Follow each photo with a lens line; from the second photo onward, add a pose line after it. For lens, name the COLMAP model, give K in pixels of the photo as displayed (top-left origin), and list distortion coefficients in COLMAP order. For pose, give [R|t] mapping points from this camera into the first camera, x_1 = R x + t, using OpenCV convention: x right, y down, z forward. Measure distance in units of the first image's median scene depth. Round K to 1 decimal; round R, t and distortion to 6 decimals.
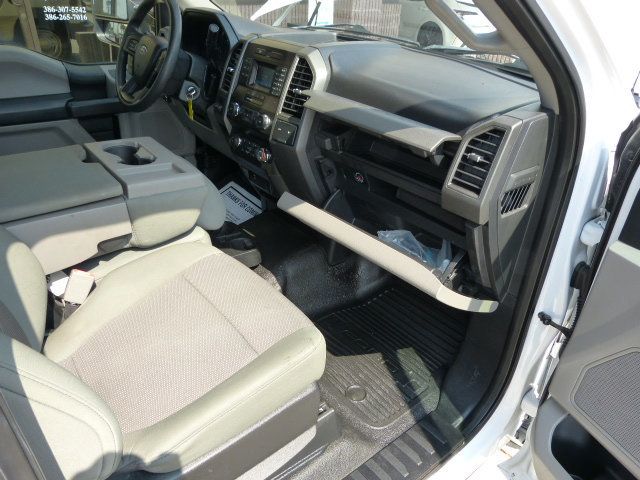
lens RADIAL K [[473.2, 0, 321.2], [0, 473.2, 246.1], [0, 0, 1]] dist [-0.051976, 0.042097]
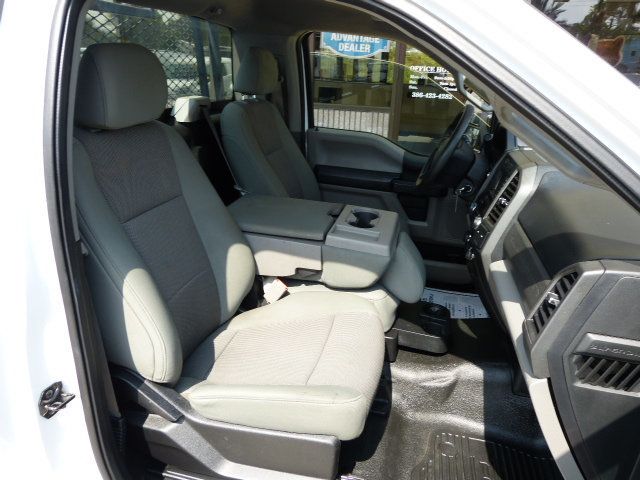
lens RADIAL K [[473.2, 0, 321.2], [0, 473.2, 246.1], [0, 0, 1]] dist [-0.051976, 0.042097]
pose [[0.622719, 0.266689, -0.735593, 0.555903], [-0.410199, 0.911844, -0.016667, -0.069816], [0.666301, 0.312119, 0.677218, 0.090445]]
